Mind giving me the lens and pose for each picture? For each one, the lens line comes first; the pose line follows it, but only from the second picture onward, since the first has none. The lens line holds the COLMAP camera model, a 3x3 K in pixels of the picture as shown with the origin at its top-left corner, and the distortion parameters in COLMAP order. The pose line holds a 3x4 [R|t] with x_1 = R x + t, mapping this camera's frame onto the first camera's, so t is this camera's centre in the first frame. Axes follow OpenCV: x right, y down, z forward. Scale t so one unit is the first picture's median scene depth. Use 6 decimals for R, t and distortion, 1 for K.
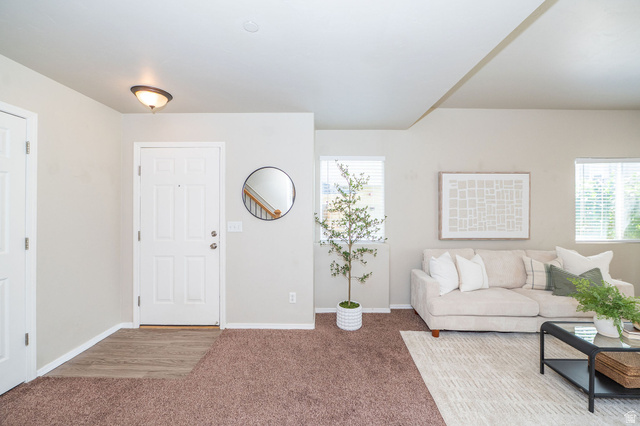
lens RADIAL K [[259.4, 0, 321.5], [0, 259.4, 208.7], [0, 0, 1]] dist [-0.003154, -0.001373]
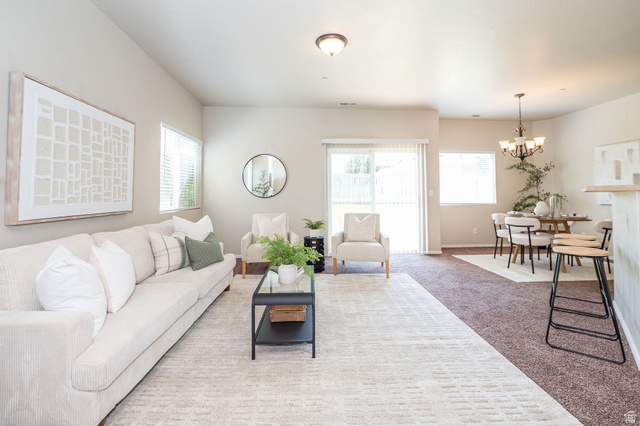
lens RADIAL K [[287.6, 0, 322.7], [0, 287.6, 184.8], [0, 0, 1]] dist [-0.003454, -0.001121]
pose [[-0.077148, 0.033697, 0.996450, -0.073610], [-0.003255, 0.999415, -0.034049, 0.077213], [-0.997014, -0.005871, -0.076994, 0.606225]]
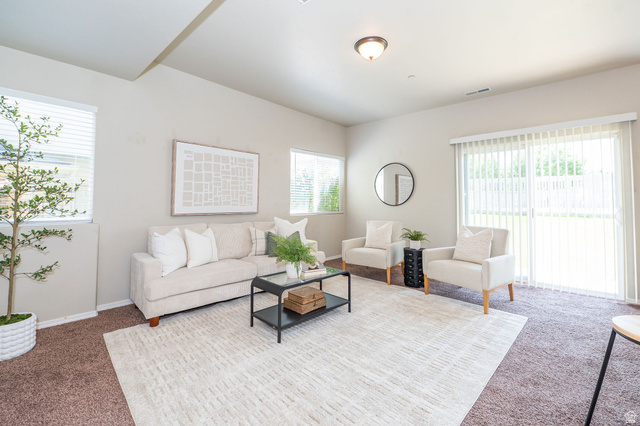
lens RADIAL K [[279.3, 0, 321.1], [0, 279.3, 192.3], [0, 0, 1]] dist [-0.004813, -0.001756]
pose [[0.675275, 0.031673, 0.736886, 0.116663], [-0.011530, 0.999409, -0.032390, 0.074951], [-0.737476, 0.013376, 0.675241, -0.016721]]
